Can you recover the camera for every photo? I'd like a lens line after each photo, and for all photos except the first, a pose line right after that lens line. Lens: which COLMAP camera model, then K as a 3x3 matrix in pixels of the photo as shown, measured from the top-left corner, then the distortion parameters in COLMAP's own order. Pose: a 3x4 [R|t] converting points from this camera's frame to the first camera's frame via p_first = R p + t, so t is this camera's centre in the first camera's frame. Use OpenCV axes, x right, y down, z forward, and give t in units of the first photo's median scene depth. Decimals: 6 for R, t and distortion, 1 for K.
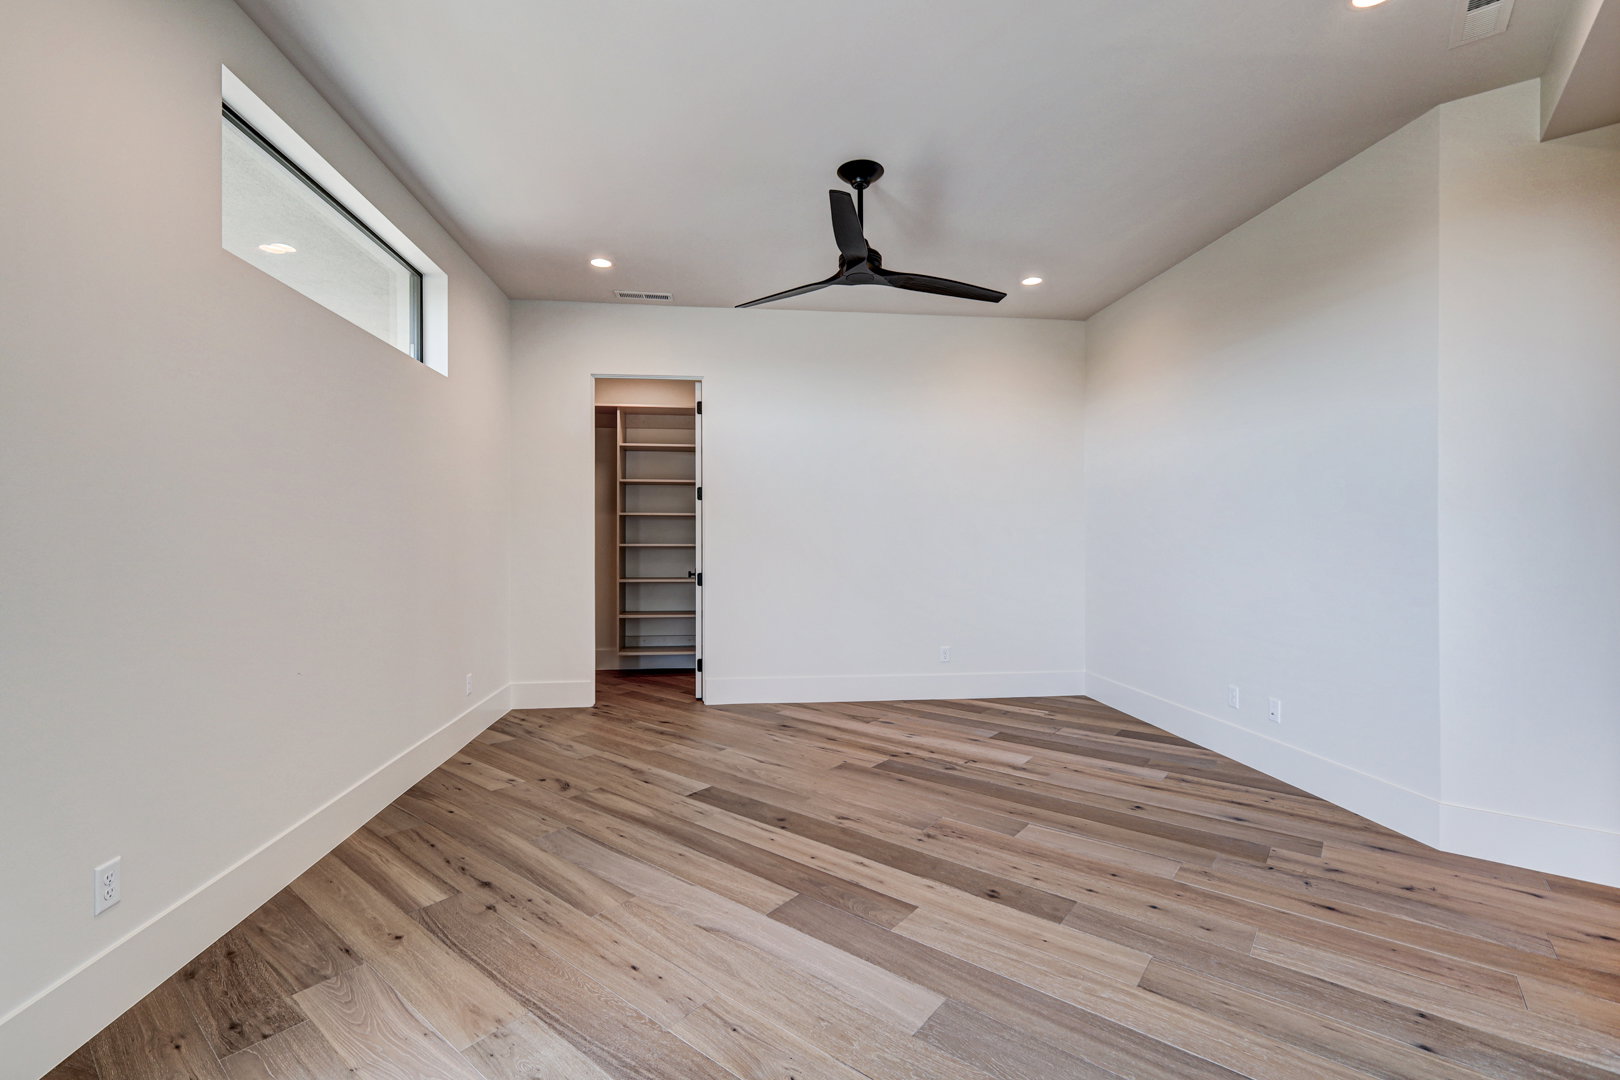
lens RADIAL K [[700.7, 0, 818.0], [0, 700.7, 536.8], [0, 0, 1]] dist [0.006271, 0.000208]
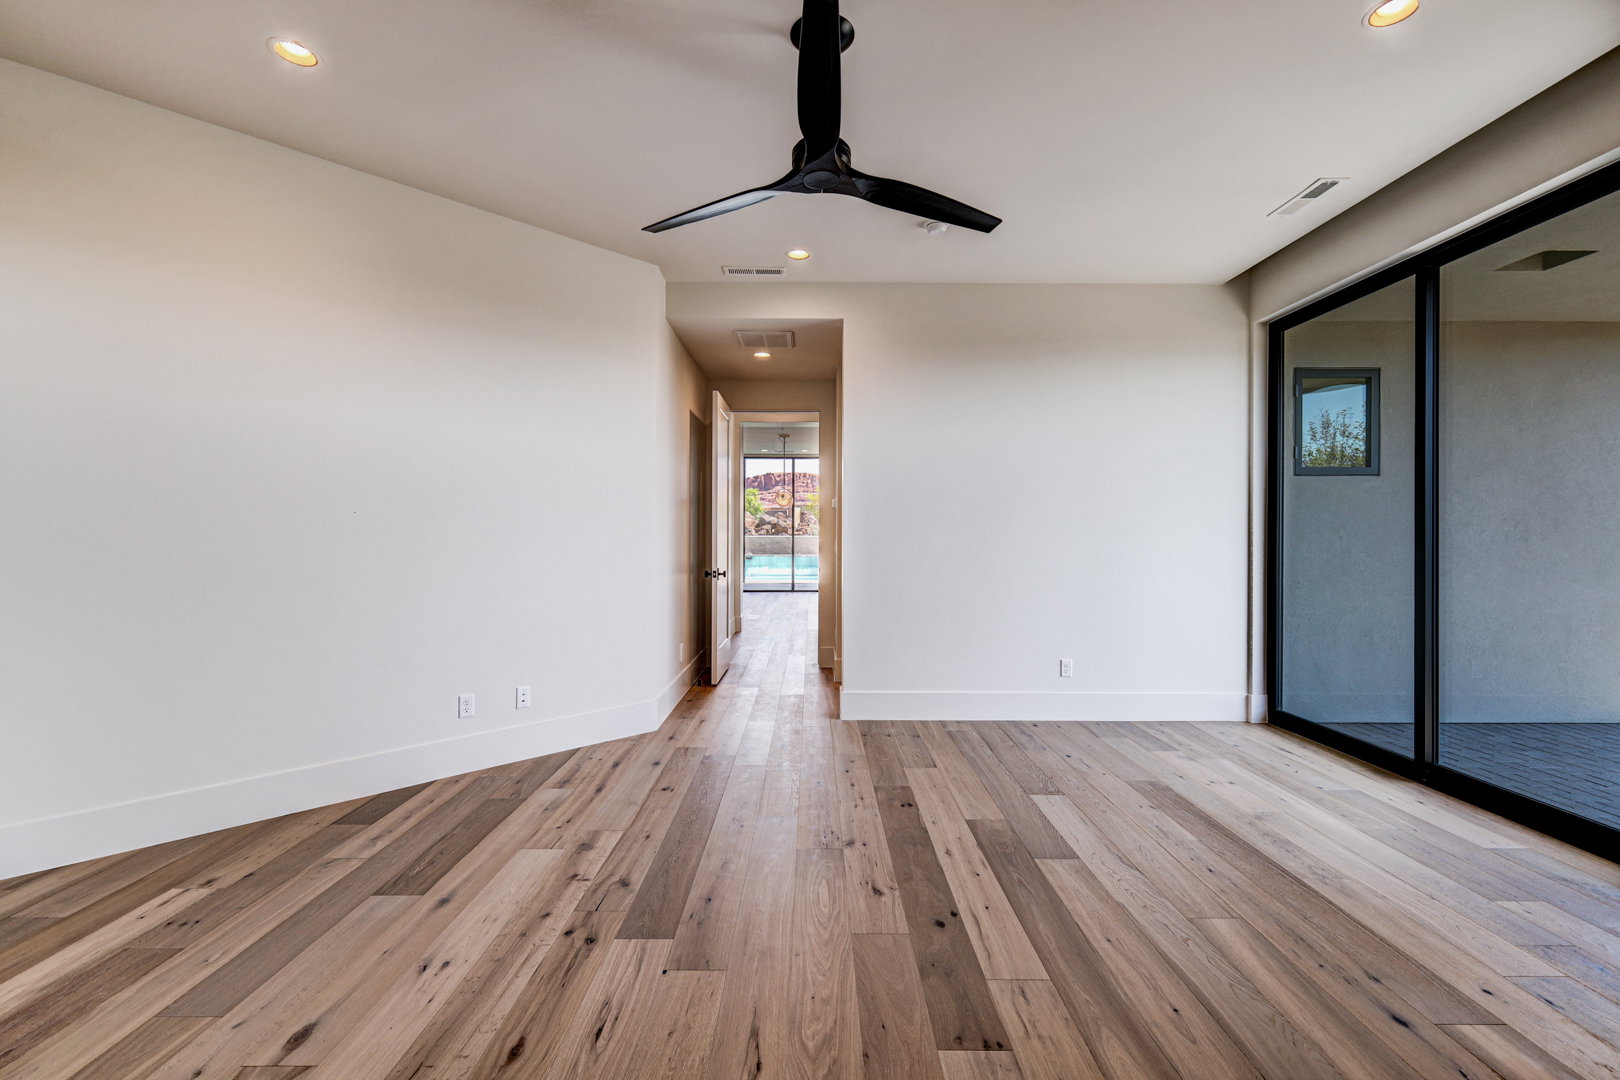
lens RADIAL K [[713.8, 0, 804.4], [0, 713.8, 532.8], [0, 0, 1]] dist [-0.001310, -0.000108]
pose [[-0.614508, 0.003513, 0.788903, -0.537879], [-0.002657, 0.999975, -0.006522, 0.004352], [-0.788906, -0.006104, -0.614484, 1.535278]]
